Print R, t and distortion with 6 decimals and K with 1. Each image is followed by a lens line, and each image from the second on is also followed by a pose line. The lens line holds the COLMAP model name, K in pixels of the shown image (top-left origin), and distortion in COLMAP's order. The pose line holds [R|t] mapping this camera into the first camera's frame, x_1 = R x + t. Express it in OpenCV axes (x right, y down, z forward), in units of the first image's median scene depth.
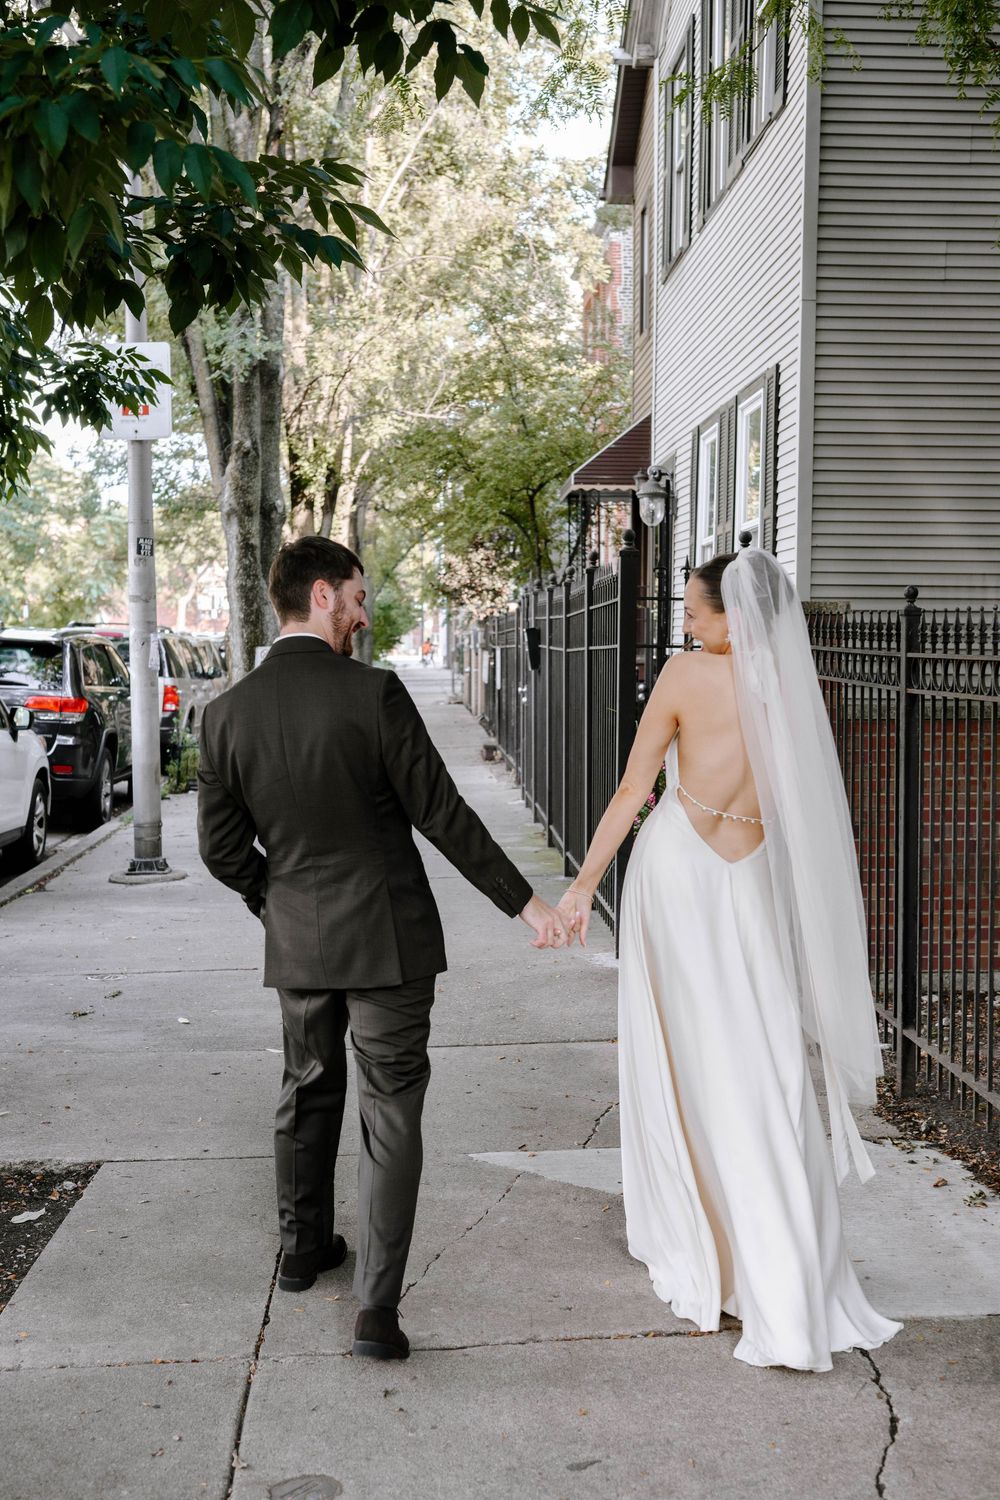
lens RADIAL K [[1680.7, 0, 499.3], [0, 1680.7, 706.6], [0, 0, 1]] dist [-0.017914, 0.000216]
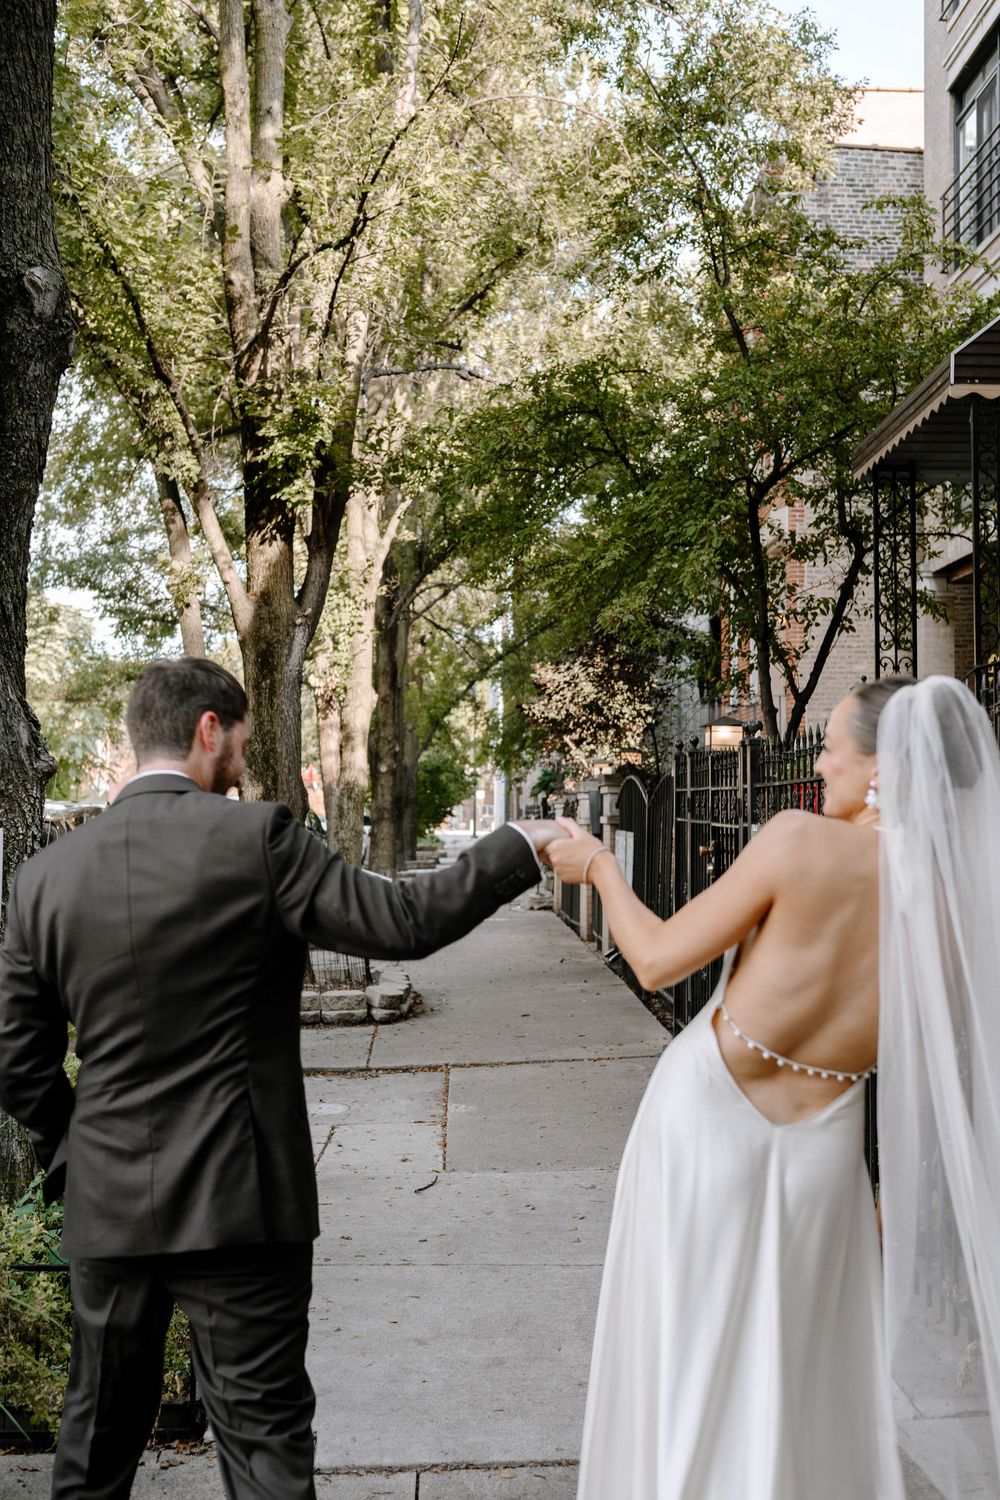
lens RADIAL K [[1680.7, 0, 499.3], [0, 1680.7, 706.6], [0, 0, 1]] dist [-0.017914, 0.000216]
pose [[0.999600, 0.003262, -0.028078, -0.018478], [-0.006129, 0.994698, -0.102654, -0.009974], [0.027594, 0.102785, 0.994321, 0.267647]]
